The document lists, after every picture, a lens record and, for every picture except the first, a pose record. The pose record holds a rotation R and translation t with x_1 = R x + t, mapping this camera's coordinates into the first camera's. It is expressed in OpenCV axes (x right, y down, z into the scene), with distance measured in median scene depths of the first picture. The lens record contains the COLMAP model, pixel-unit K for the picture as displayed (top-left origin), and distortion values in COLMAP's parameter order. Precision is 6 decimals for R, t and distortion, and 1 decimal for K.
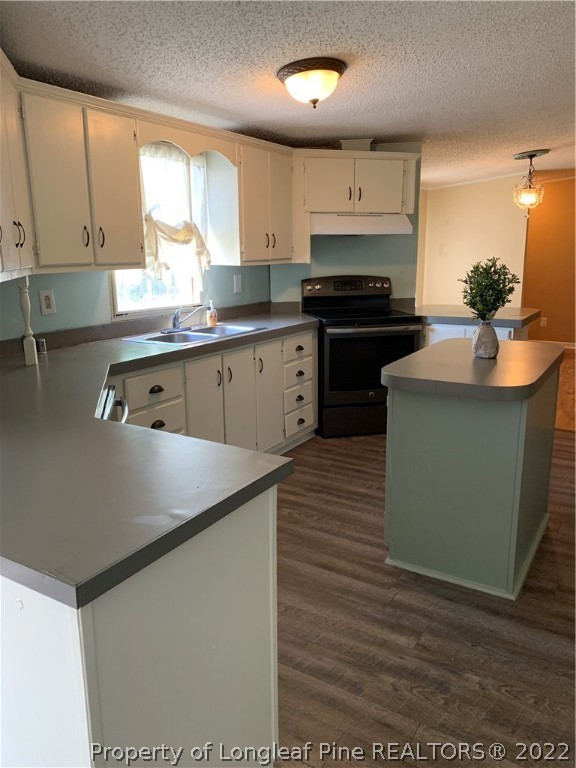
lens RADIAL K [[596.0, 0, 288.0], [0, 596.0, 374.0], [0, 0, 1]] dist [0.029934, -0.002889]
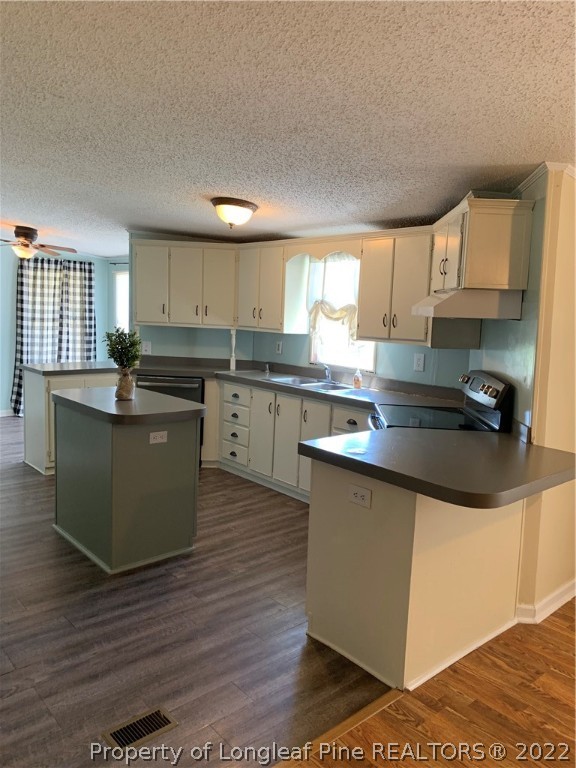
lens RADIAL K [[591.4, 0, 289.2], [0, 591.4, 375.5], [0, 0, 1]] dist [0.012357, -0.009339]
pose [[-0.295567, 0.099049, -0.950173, 1.193027], [-0.240568, 0.954842, 0.174368, -0.322465], [0.924536, 0.280118, -0.258392, 1.347179]]
